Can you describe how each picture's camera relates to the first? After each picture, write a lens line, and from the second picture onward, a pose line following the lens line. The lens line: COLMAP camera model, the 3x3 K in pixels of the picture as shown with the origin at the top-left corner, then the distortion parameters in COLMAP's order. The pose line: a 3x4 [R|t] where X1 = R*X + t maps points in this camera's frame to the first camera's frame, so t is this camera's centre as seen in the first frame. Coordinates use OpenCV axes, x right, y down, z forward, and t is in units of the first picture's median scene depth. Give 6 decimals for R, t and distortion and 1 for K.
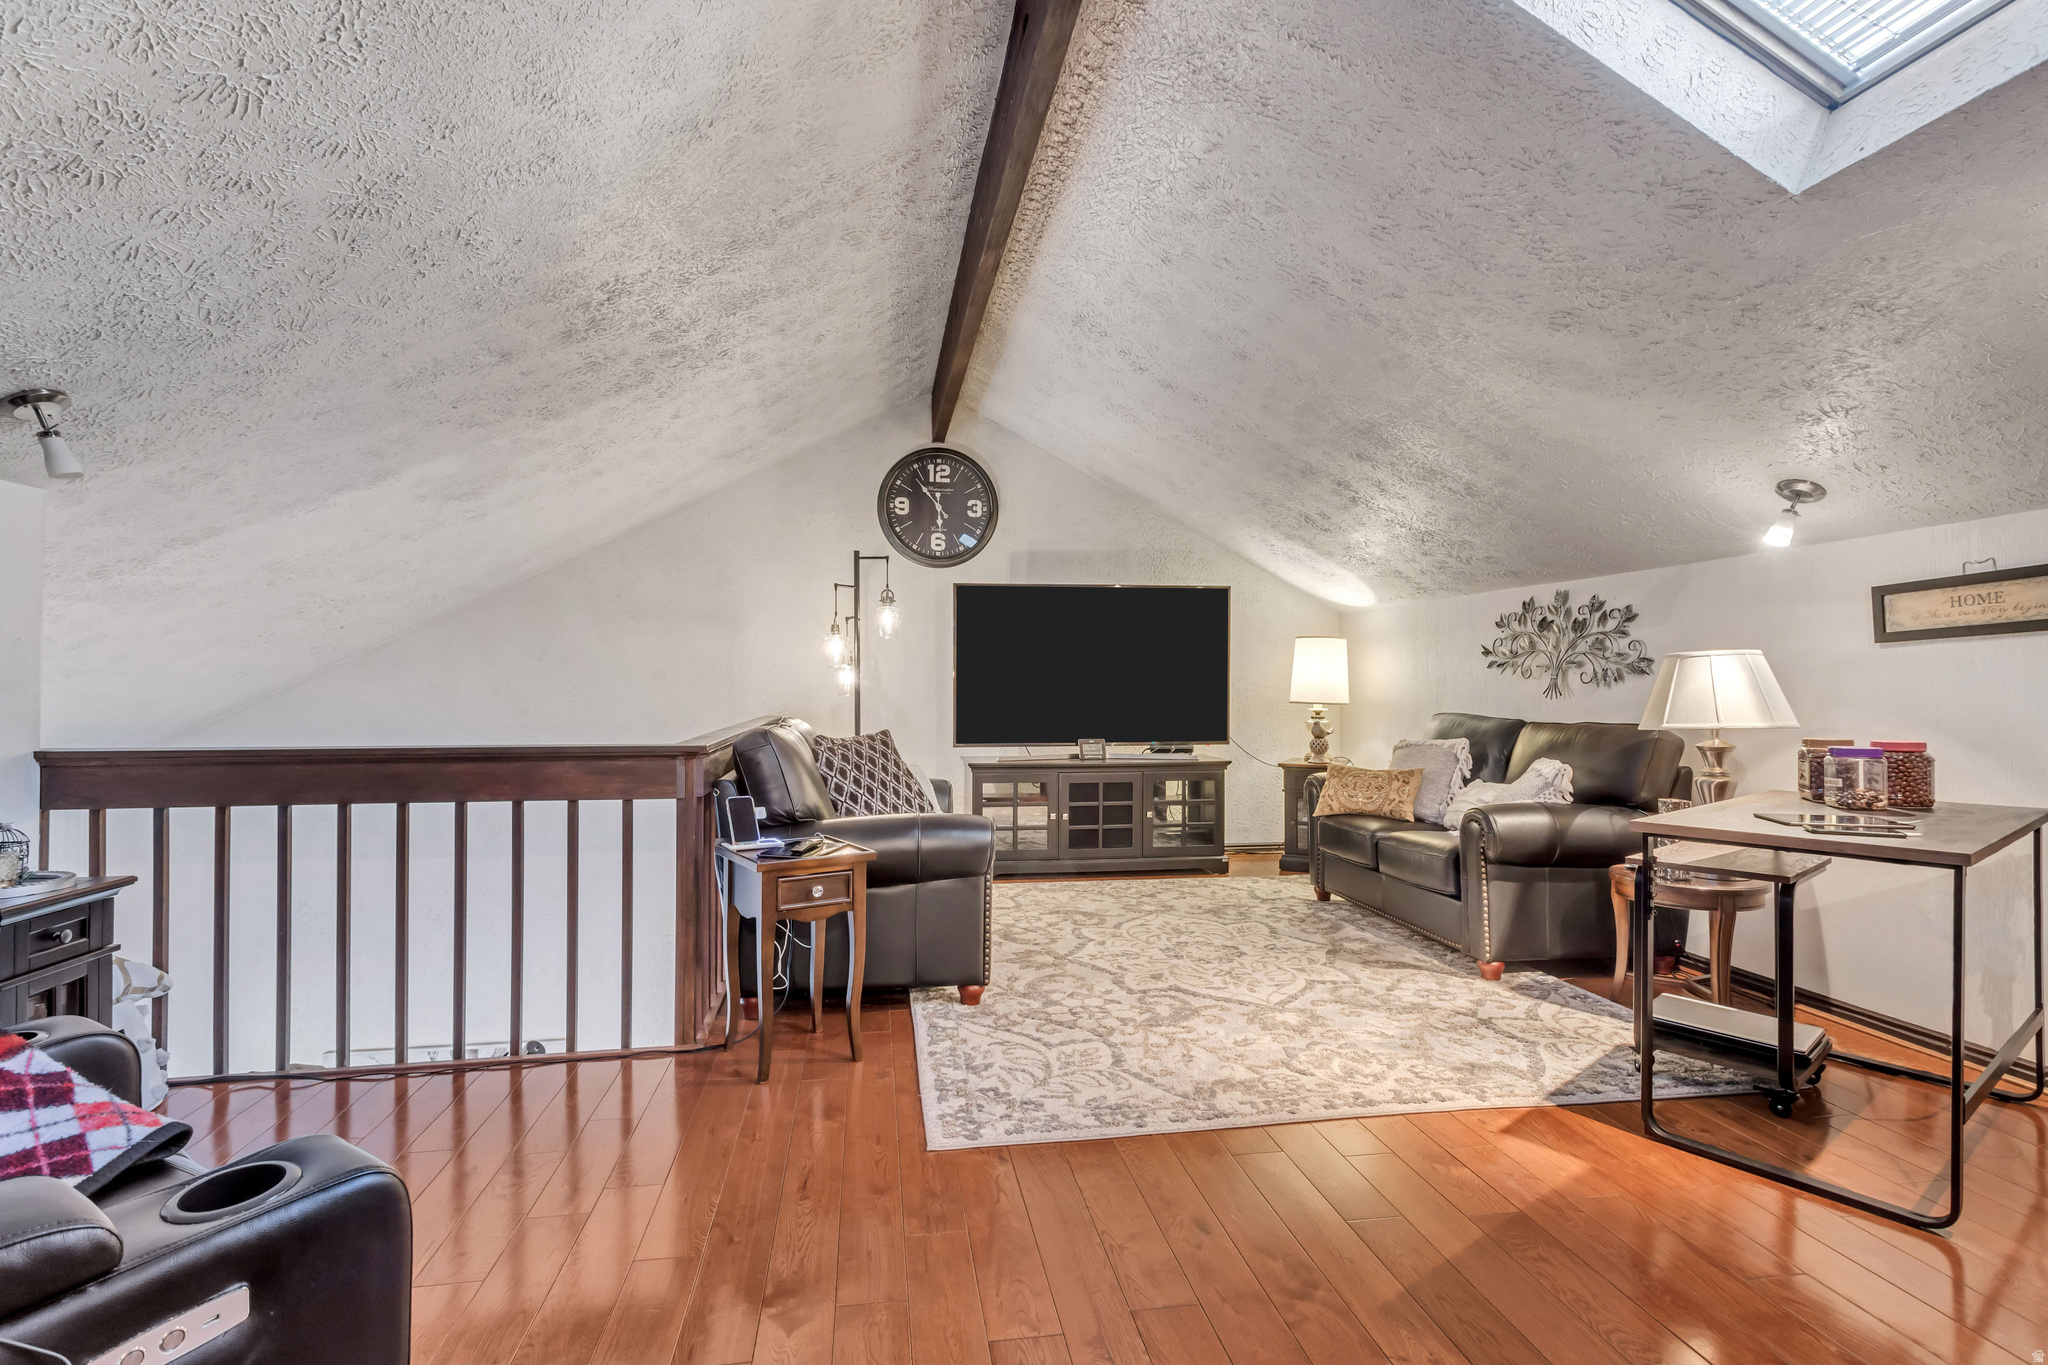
lens RADIAL K [[979.7, 0, 1024.3], [0, 979.7, 685.5], [0, 0, 1]] dist [0.011337, 0.000311]
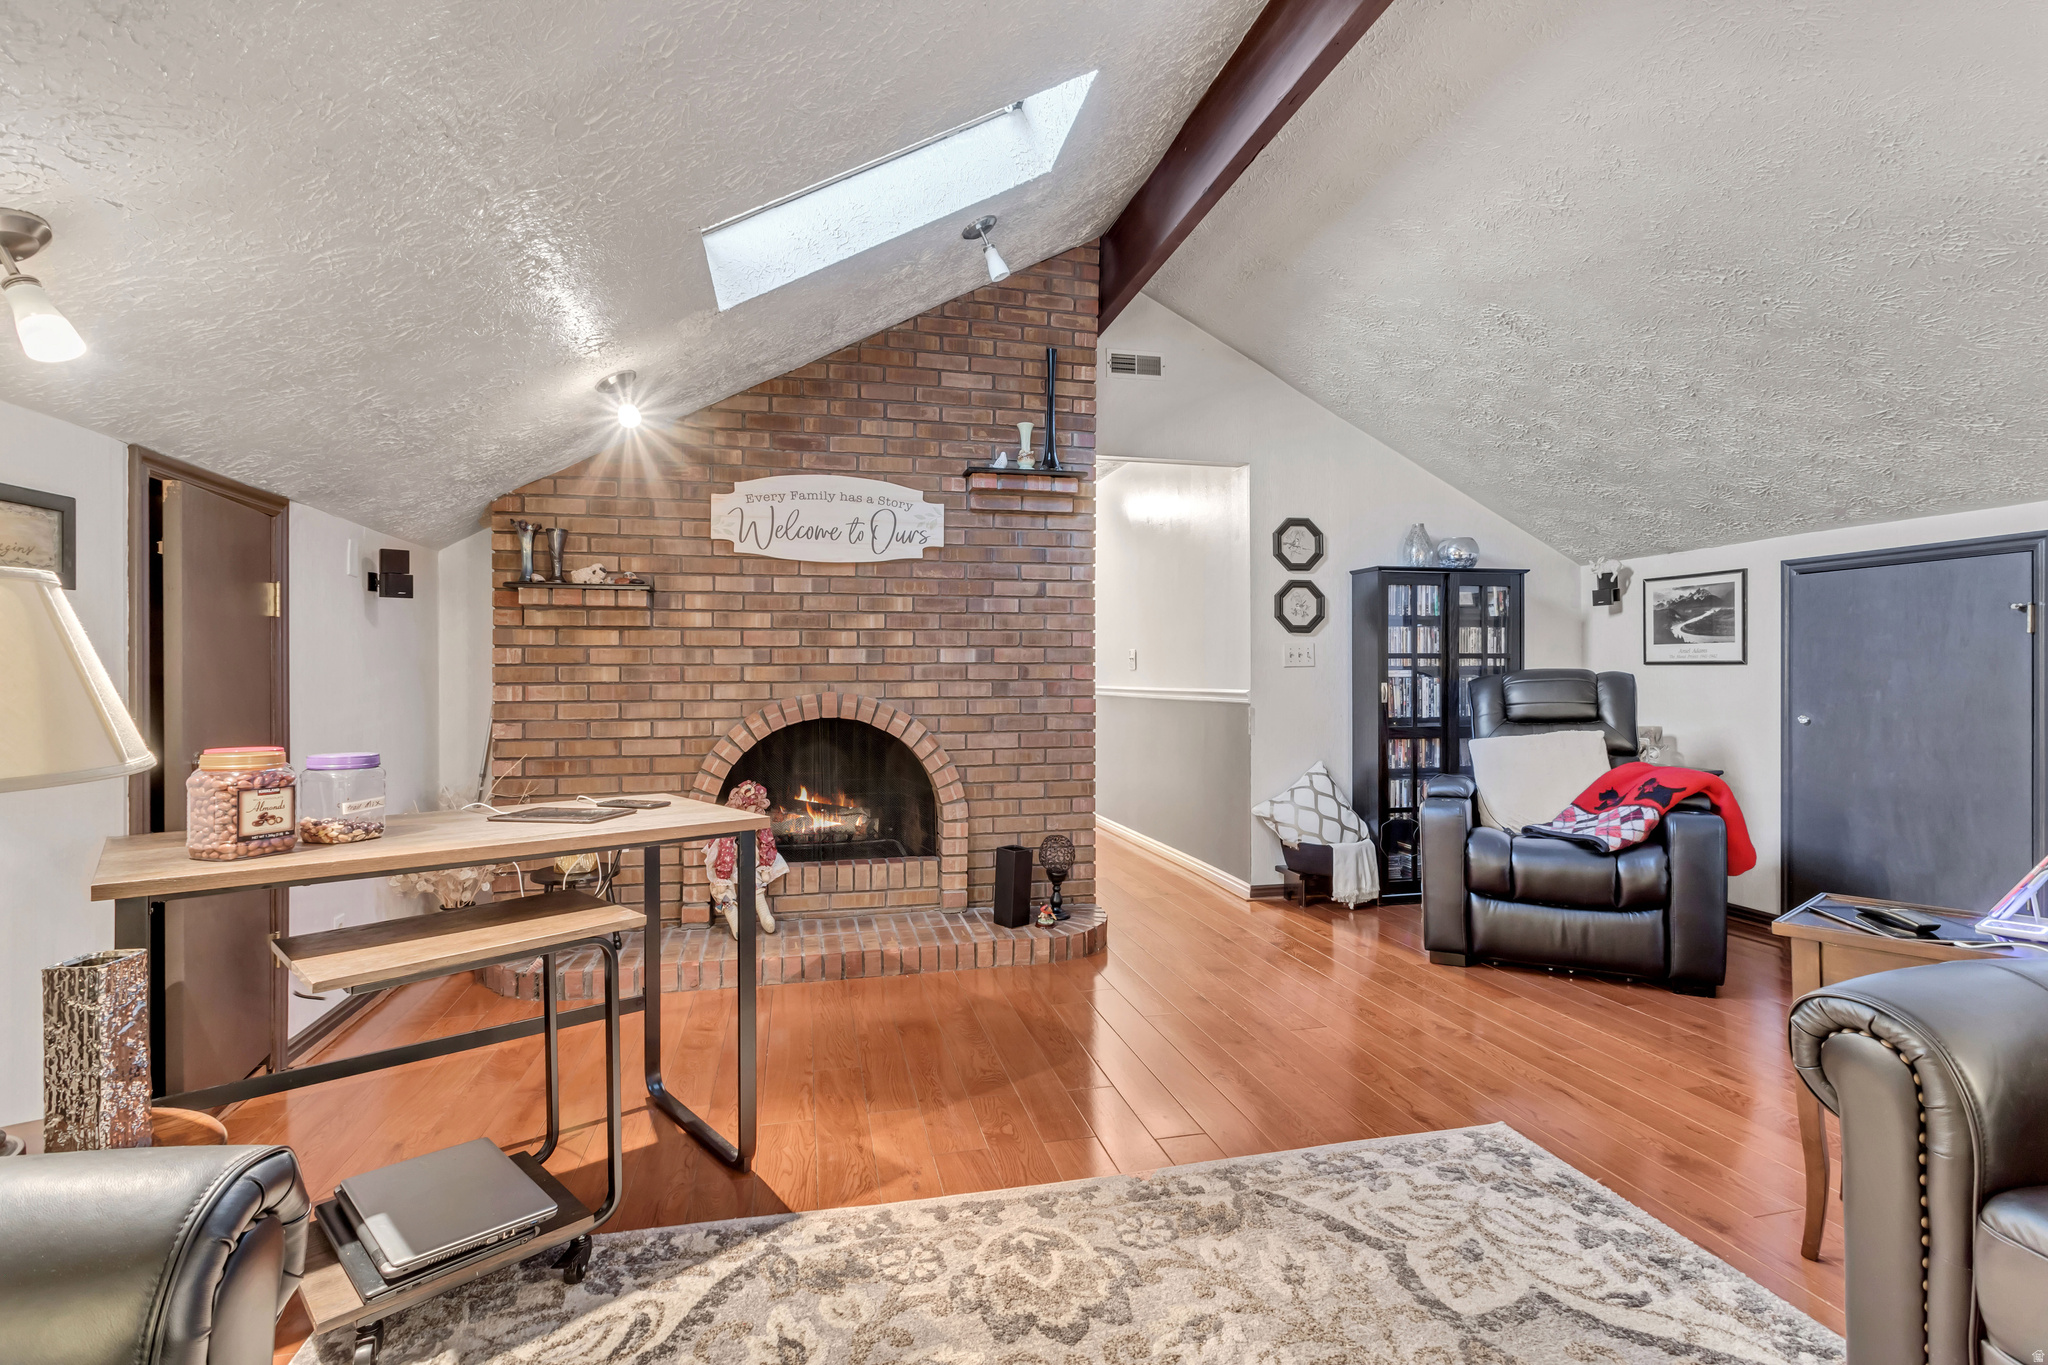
lens RADIAL K [[979.7, 0, 1025.0], [0, 979.7, 679.7], [0, 0, 1]] dist [0.011337, 0.000311]
pose [[-0.997940, -0.000449, -0.064157, 0.402717], [-0.000270, 0.999996, -0.002797, 0.014146], [0.064158, -0.002774, -0.997936, 1.737236]]
